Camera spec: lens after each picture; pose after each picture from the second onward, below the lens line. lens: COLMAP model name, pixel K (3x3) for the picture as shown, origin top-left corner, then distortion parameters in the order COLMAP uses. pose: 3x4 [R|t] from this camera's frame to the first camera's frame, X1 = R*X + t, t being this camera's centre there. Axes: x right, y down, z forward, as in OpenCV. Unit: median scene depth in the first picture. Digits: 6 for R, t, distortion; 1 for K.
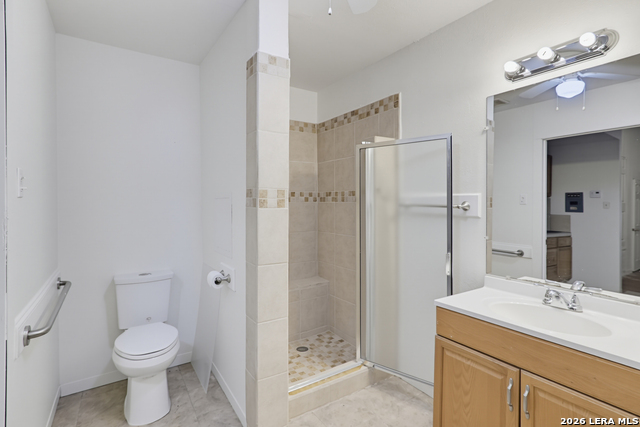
lens RADIAL K [[312.9, 0, 327.0], [0, 312.9, 209.0], [0, 0, 1]] dist [0.035632, -0.019570]
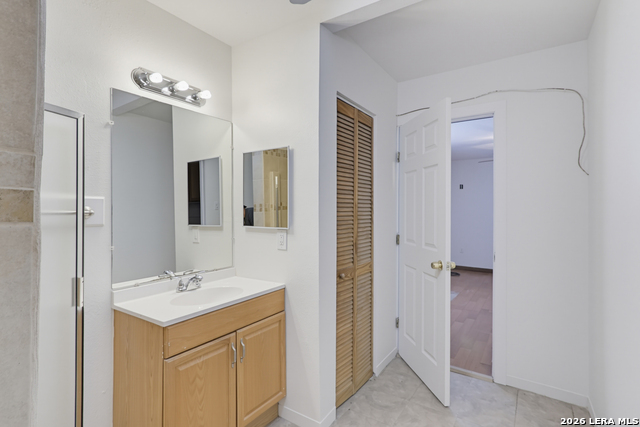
lens RADIAL K [[312.9, 0, 327.0], [0, 312.9, 209.0], [0, 0, 1]] dist [0.035632, -0.019570]
pose [[-0.373041, -0.004567, 0.927804, -0.669558], [0.016082, 0.999806, 0.011388, -0.020282], [-0.927676, 0.019170, -0.372895, 0.974580]]
